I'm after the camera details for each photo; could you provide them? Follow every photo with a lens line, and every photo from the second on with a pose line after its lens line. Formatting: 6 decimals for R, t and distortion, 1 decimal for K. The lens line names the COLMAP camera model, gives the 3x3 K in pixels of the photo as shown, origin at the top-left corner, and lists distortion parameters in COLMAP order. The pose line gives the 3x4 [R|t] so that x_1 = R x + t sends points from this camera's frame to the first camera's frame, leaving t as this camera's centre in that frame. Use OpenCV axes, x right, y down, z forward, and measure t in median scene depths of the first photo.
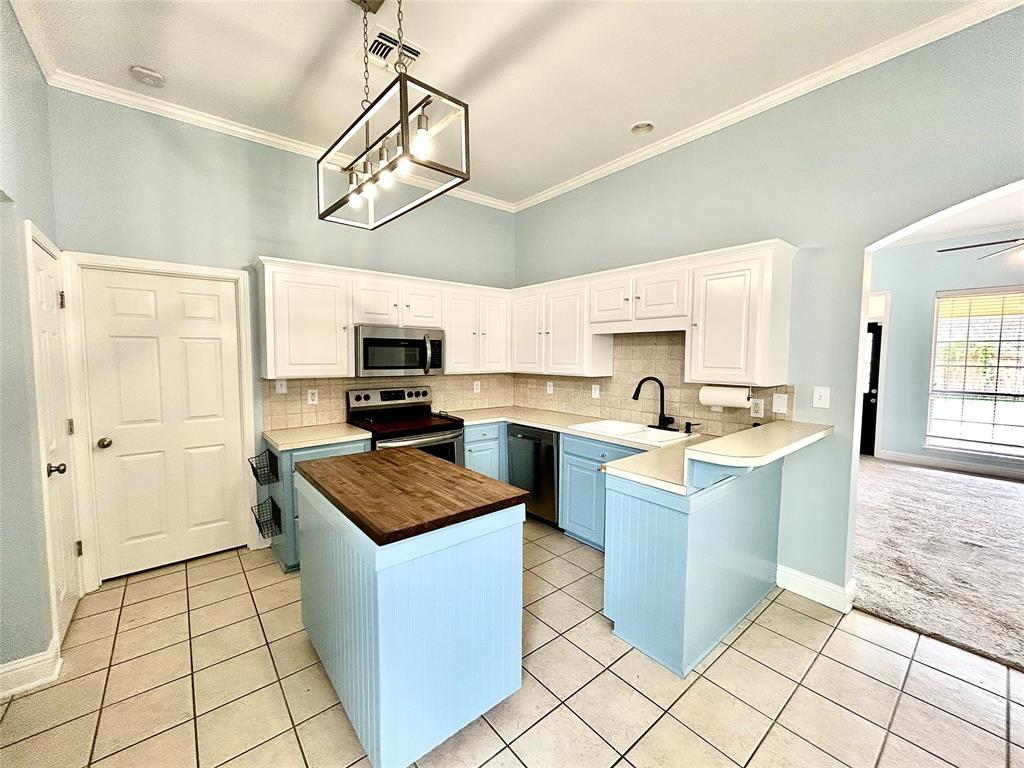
lens RADIAL K [[411.1, 0, 511.3], [0, 411.1, 383.2], [0, 0, 1]] dist [0.000691, 0.000037]
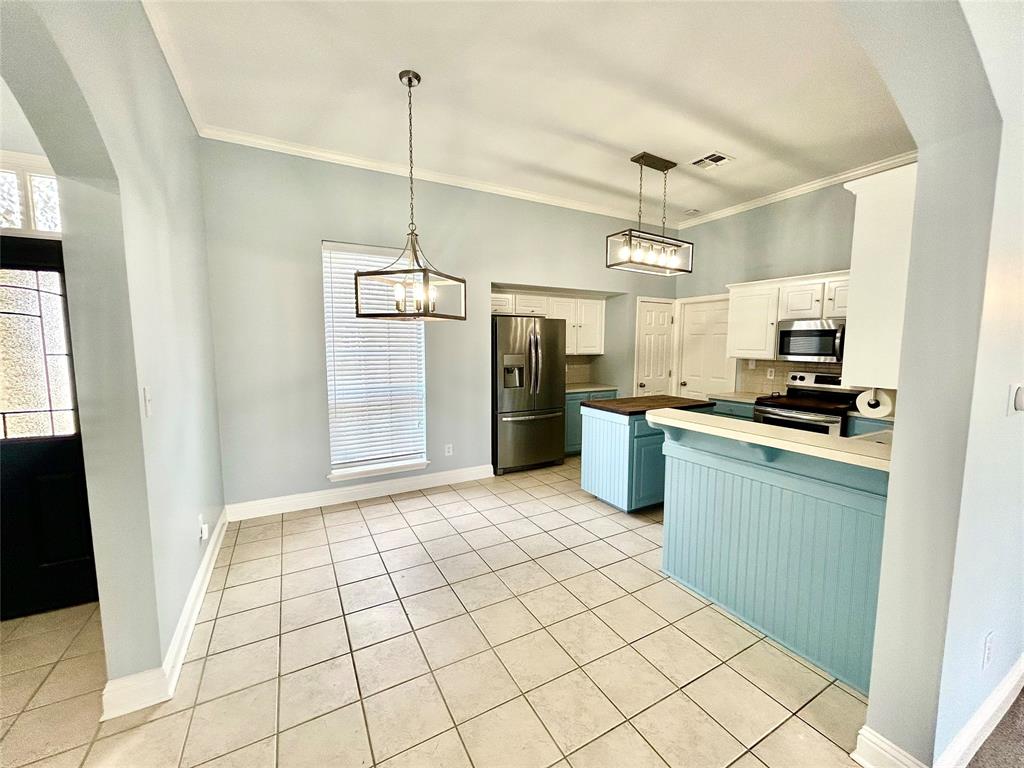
lens RADIAL K [[411.1, 0, 512.3], [0, 411.1, 382.5], [0, 0, 1]] dist [0.000691, 0.000037]
pose [[-0.188419, 0.094551, -0.977527, 1.051097], [-0.066903, 0.991807, 0.108827, -0.030067], [0.979807, 0.085904, -0.180550, 0.396662]]
